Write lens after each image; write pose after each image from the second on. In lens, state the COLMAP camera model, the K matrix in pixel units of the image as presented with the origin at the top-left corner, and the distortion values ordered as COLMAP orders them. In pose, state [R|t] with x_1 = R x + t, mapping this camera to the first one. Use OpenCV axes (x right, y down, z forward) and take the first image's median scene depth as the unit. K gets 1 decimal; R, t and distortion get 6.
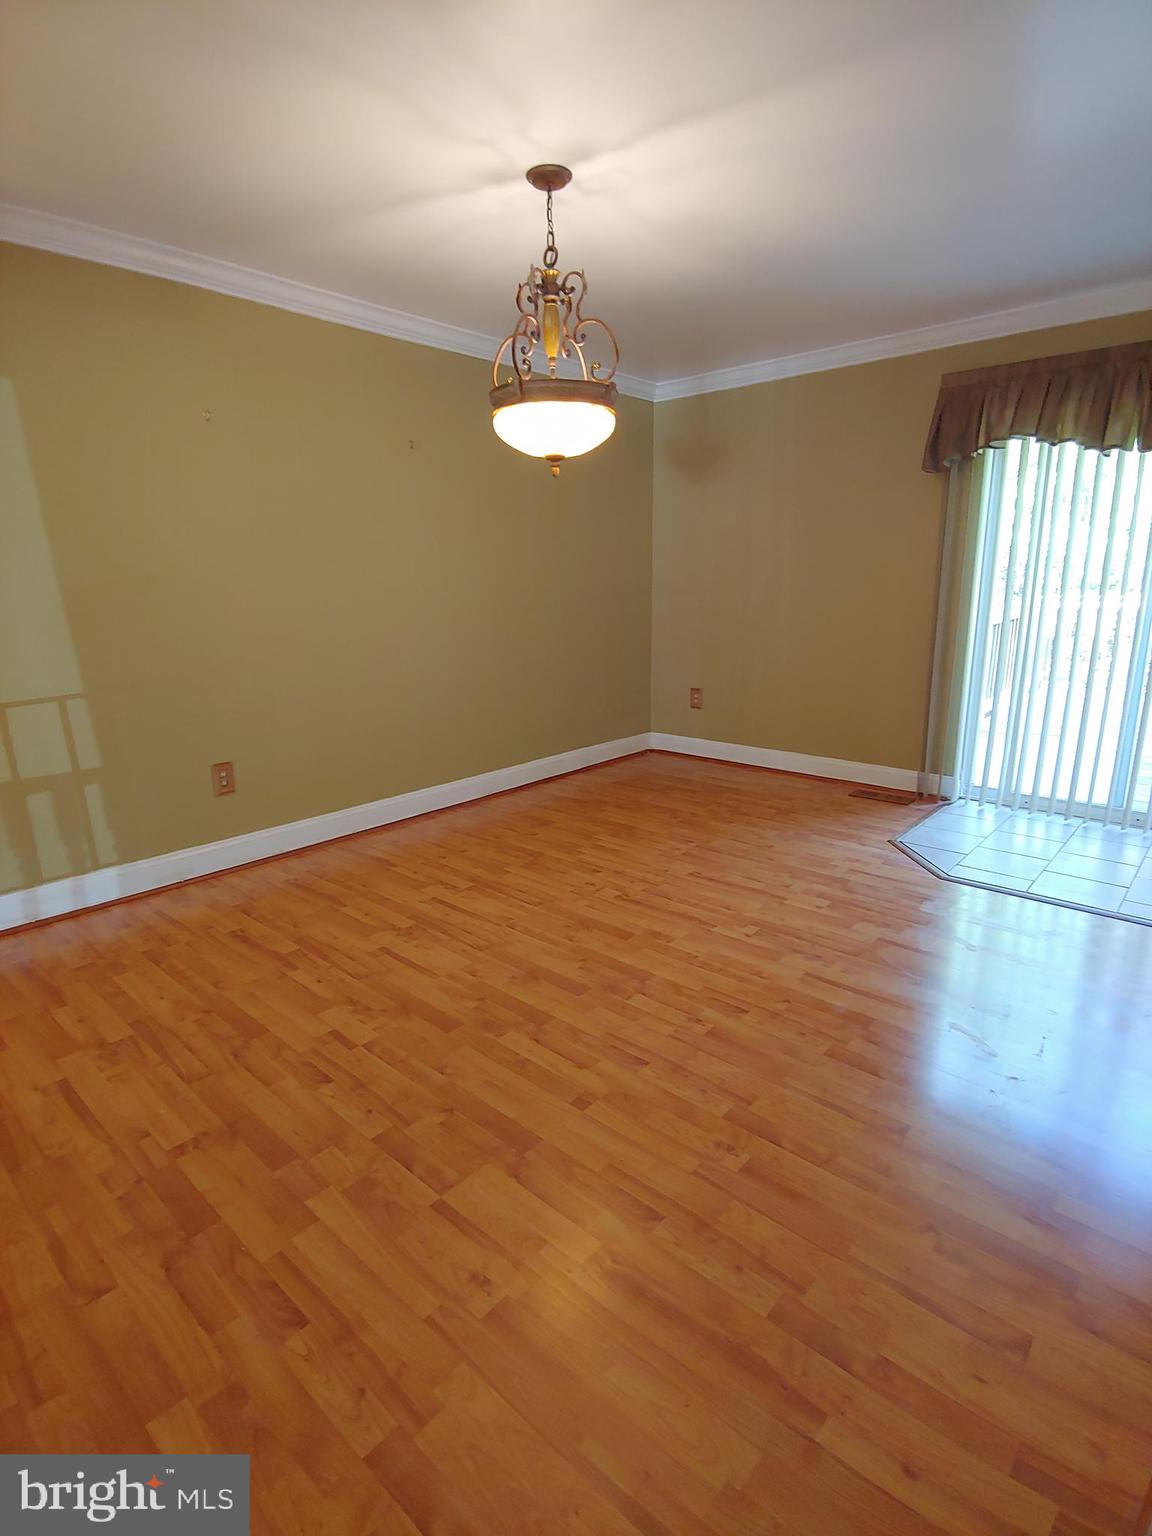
lens RADIAL K [[773.9, 0, 570.7], [0, 773.9, 772.5], [0, 0, 1]] dist [-0.015504, 0.001092]
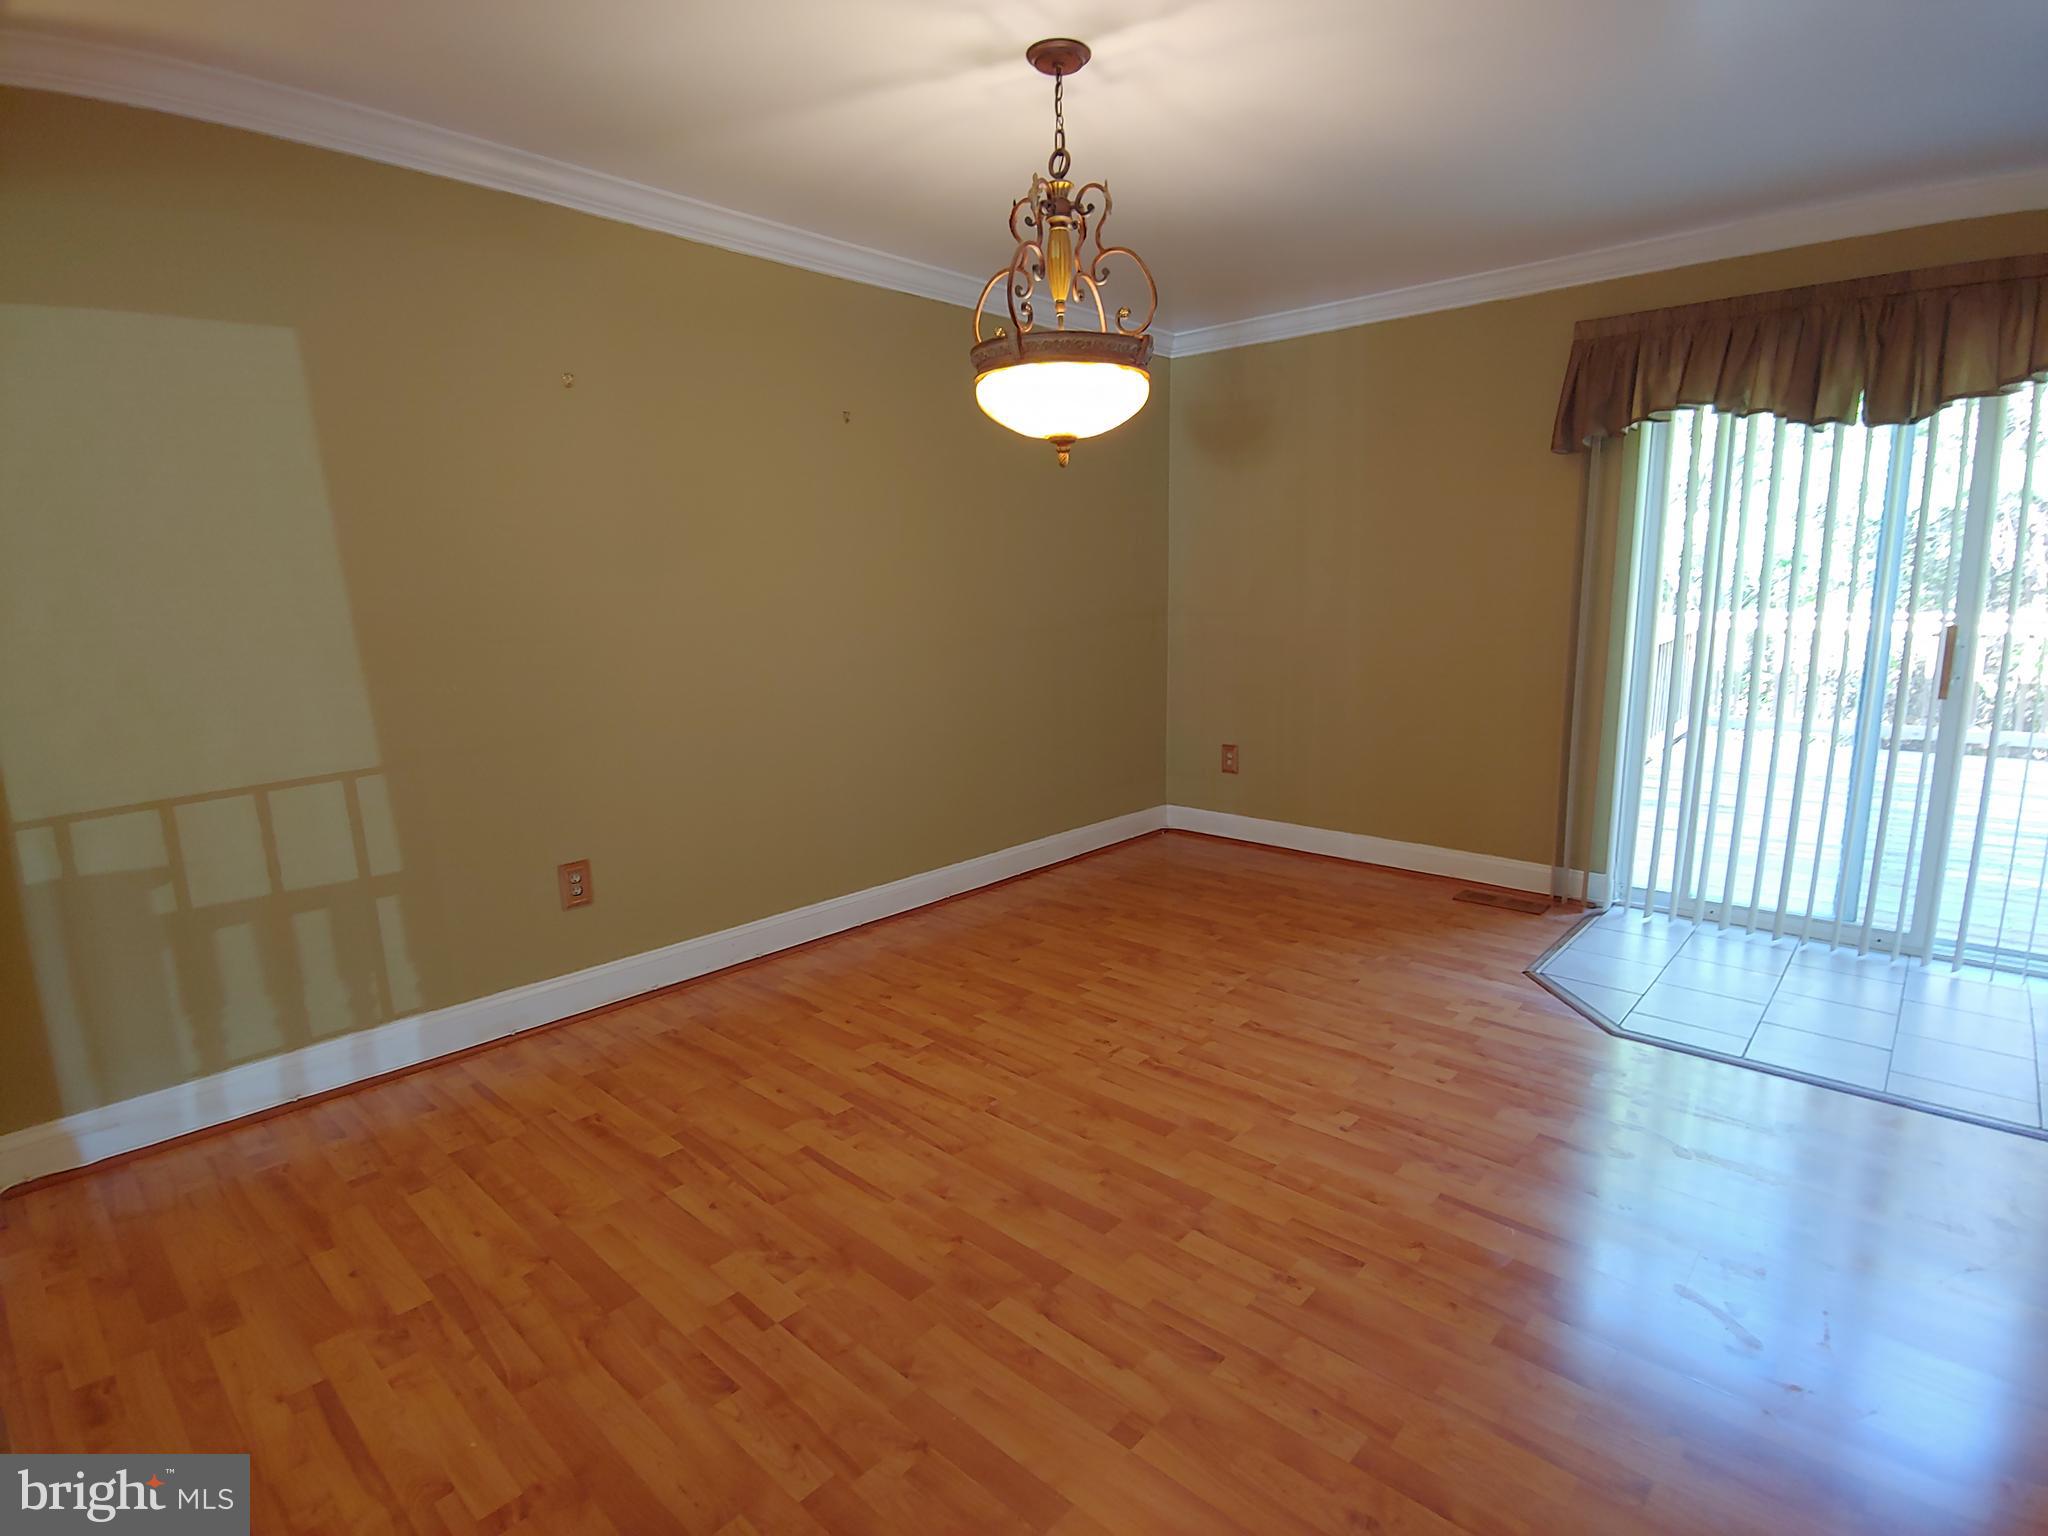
lens RADIAL K [[1031.9, 0, 1024.0], [0, 1031.9, 768.0], [0, 0, 1]] dist [-0.015504, 0.001092]
pose [[0.999977, 0.001076, -0.006757, -0.045605], [-0.001521, 0.997812, -0.066092, -0.044893], [0.006671, 0.066101, 0.997791, 0.079621]]
